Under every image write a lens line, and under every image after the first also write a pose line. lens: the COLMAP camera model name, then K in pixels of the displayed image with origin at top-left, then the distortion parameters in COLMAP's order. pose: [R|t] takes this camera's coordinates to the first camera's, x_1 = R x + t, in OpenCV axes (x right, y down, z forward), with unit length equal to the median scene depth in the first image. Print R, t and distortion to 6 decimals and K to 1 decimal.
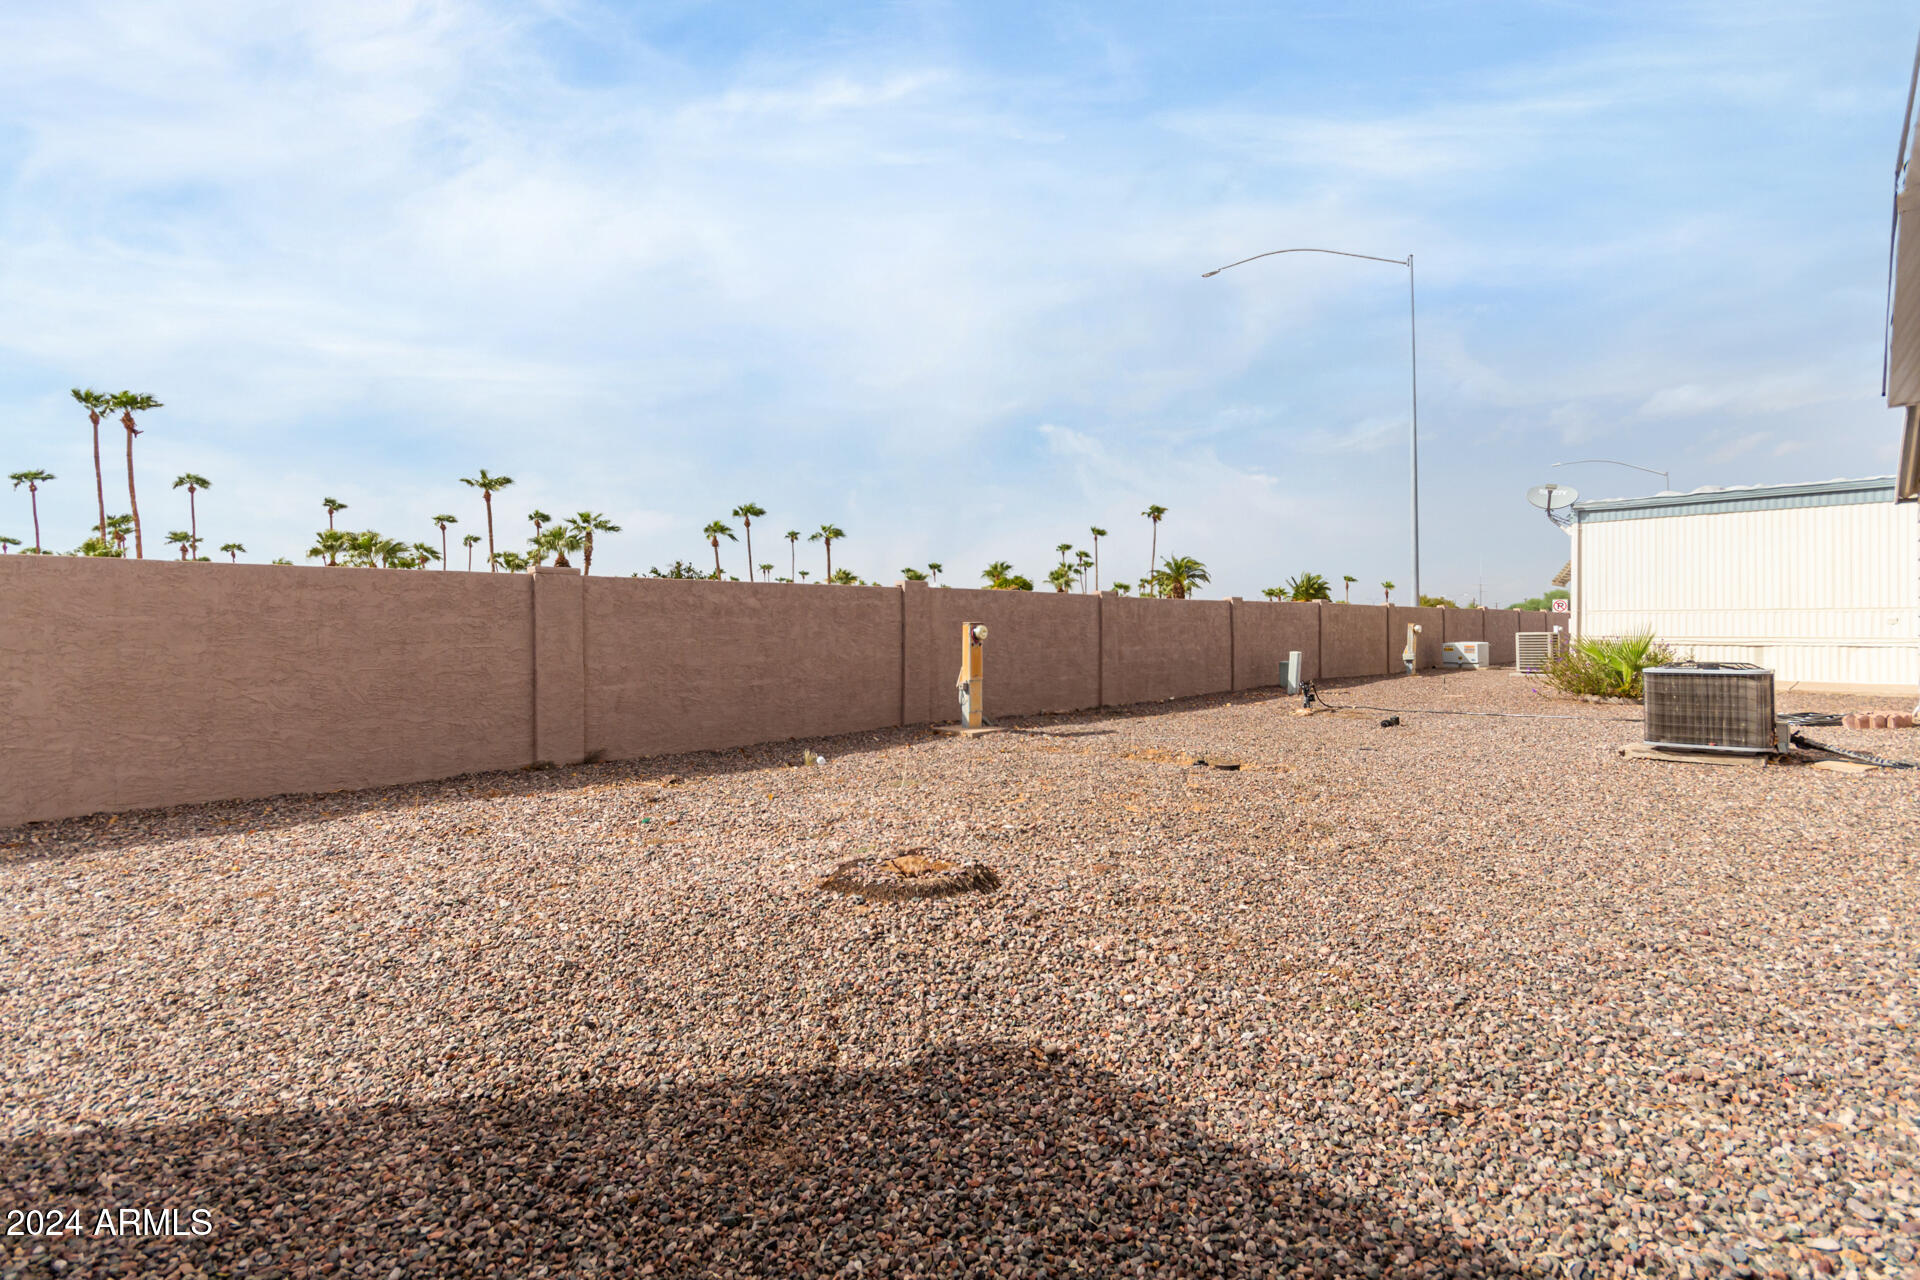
lens RADIAL K [[911.7, 0, 960.0], [0, 911.7, 640.0], [0, 0, 1]] dist [-0.001615, -0.000187]
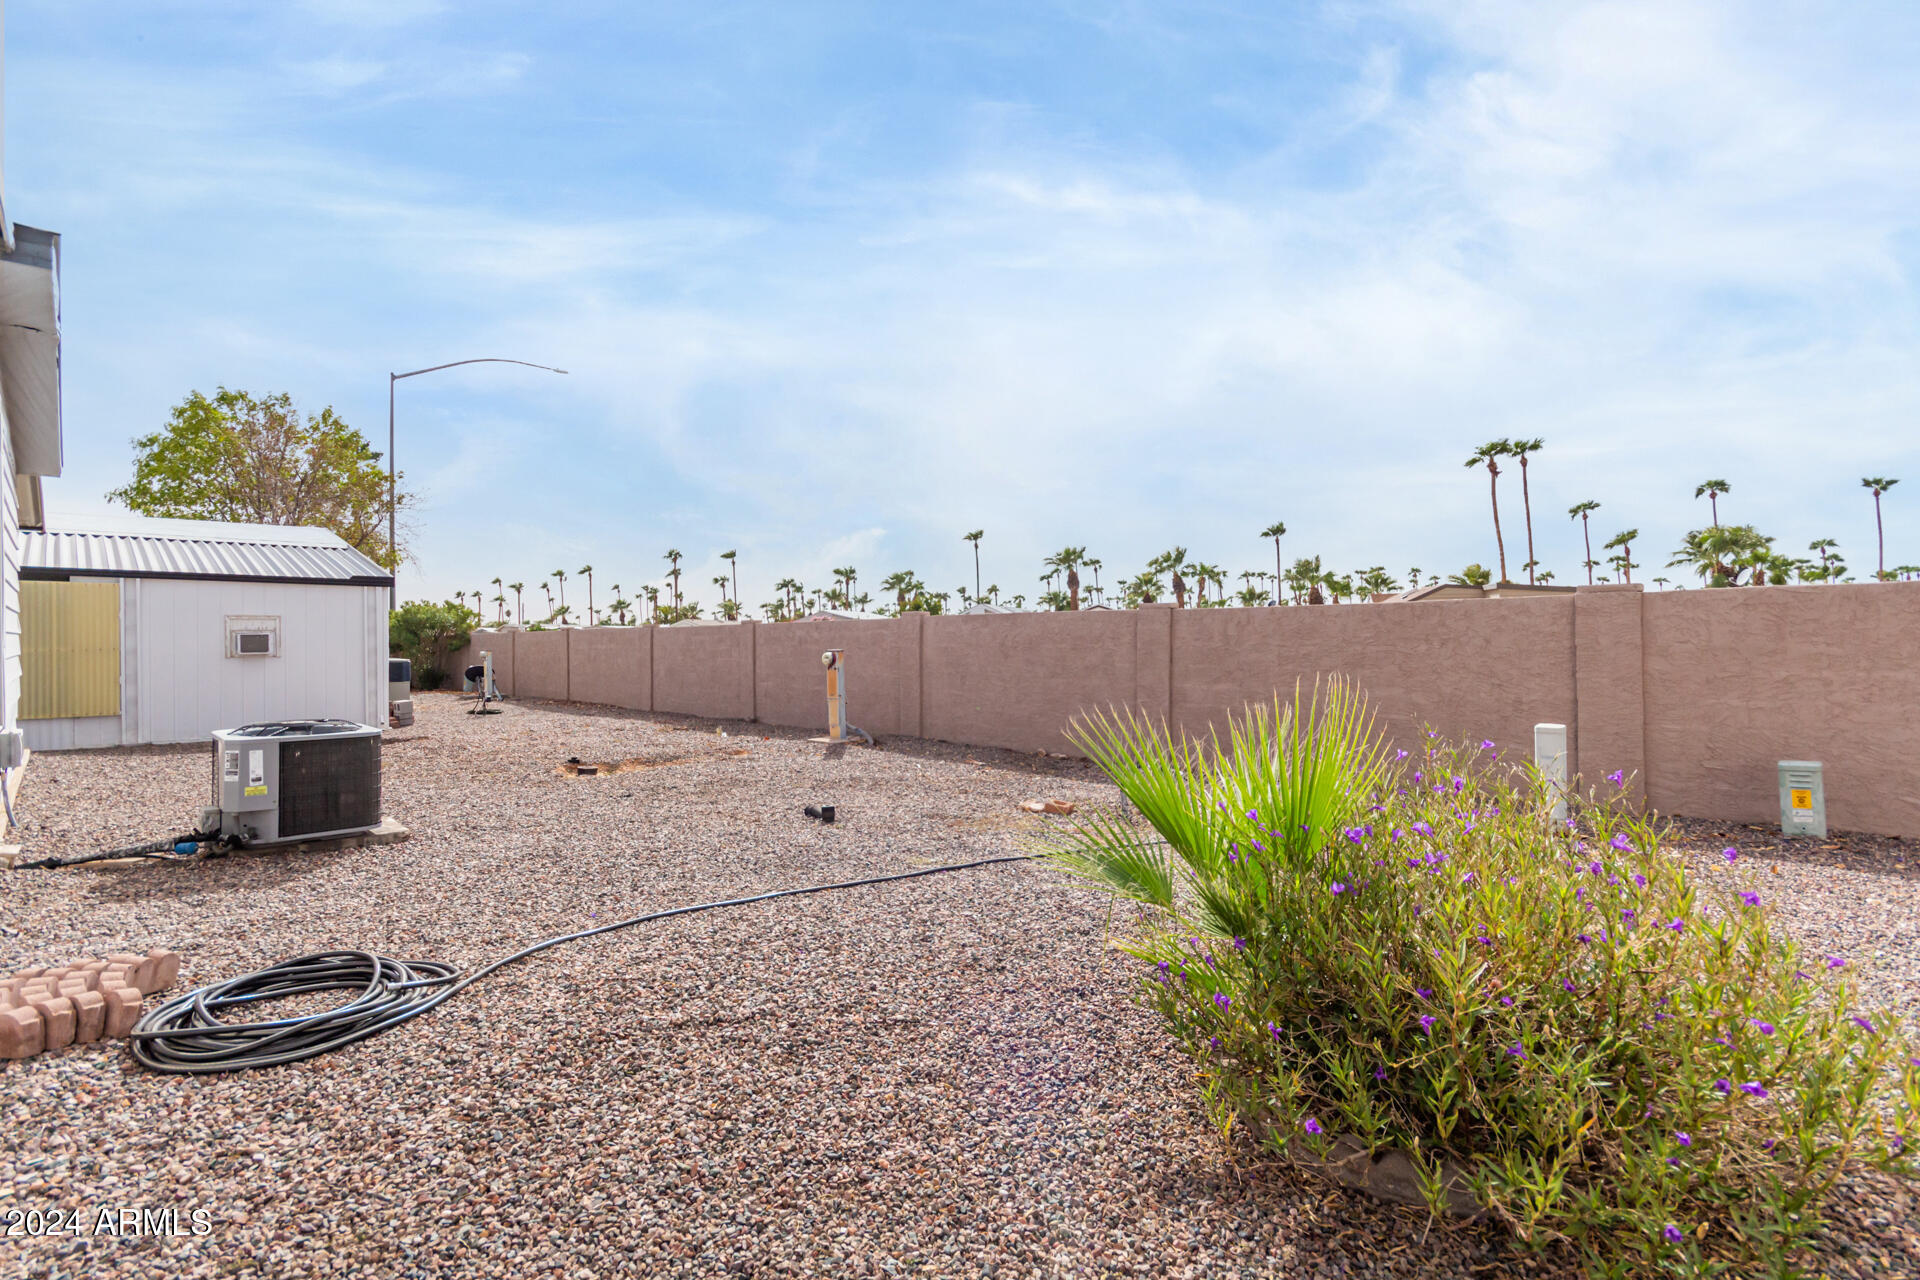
lens RADIAL K [[911.7, 0, 960.0], [0, 911.7, 640.0], [0, 0, 1]] dist [-0.001615, -0.000187]
pose [[-0.002010, 0.003931, -0.999990, 0.911309], [-0.004023, 0.999984, 0.003939, -0.028393], [0.999990, 0.004030, -0.001994, 0.874309]]
